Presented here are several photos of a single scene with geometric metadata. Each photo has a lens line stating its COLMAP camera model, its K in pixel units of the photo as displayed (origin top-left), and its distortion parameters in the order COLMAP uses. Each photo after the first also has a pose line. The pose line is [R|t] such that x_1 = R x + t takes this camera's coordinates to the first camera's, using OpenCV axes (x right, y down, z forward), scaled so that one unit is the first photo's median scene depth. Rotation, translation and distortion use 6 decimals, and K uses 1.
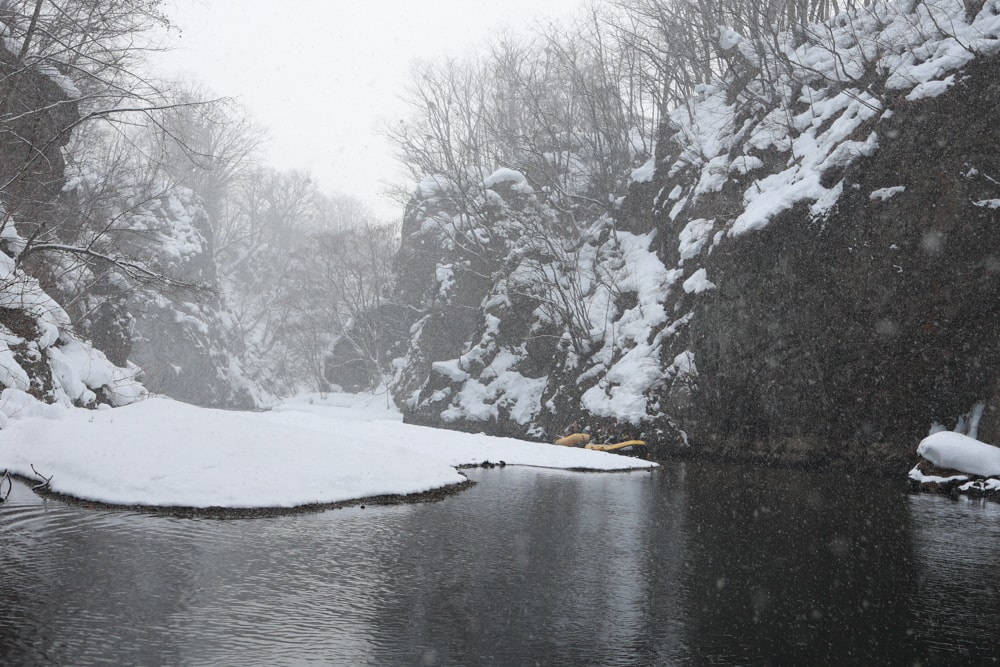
lens RADIAL K [[1159.6, 0, 500.0], [0, 1159.6, 333.5], [0, 0, 1]] dist [0.010371, 0.008172]
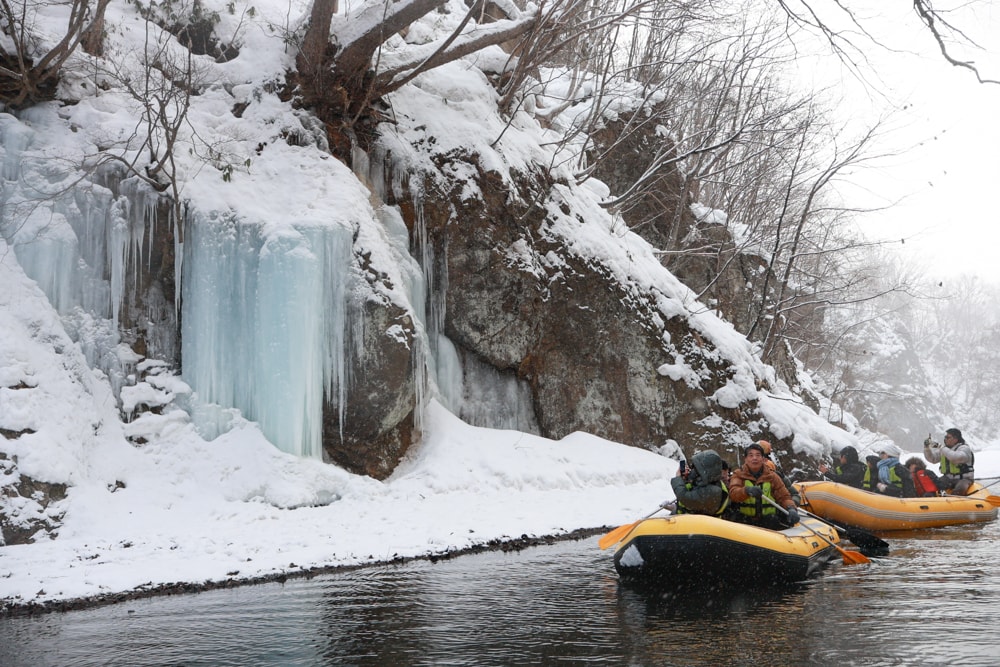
lens RADIAL K [[825.7, 0, 500.0], [0, 825.7, 333.5], [0, 0, 1]] dist [-0.006603, -0.000137]
pose [[0.740254, -0.215862, -0.636732, 0.065808], [0.152844, 0.976290, -0.153284, -0.016411], [0.654723, 0.016148, 0.755696, -0.259237]]
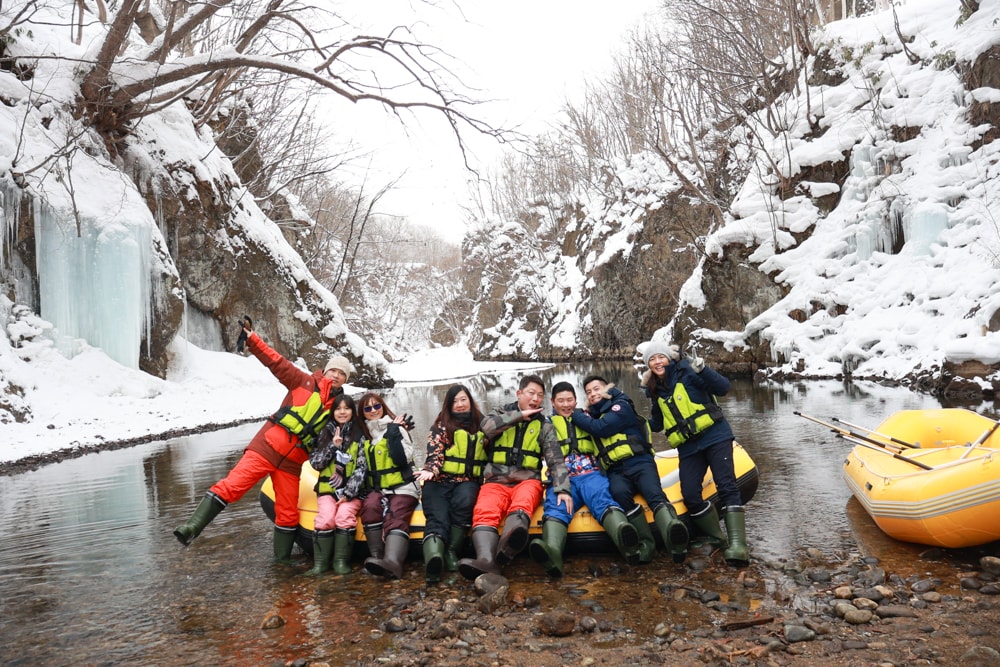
lens RADIAL K [[825.7, 0, 500.0], [0, 825.7, 333.5], [0, 0, 1]] dist [-0.006603, -0.000137]
pose [[0.990097, -0.126834, -0.060170, 0.061252], [0.129933, 0.990224, 0.050736, -0.040546], [0.053146, -0.058051, 0.996898, -0.490351]]
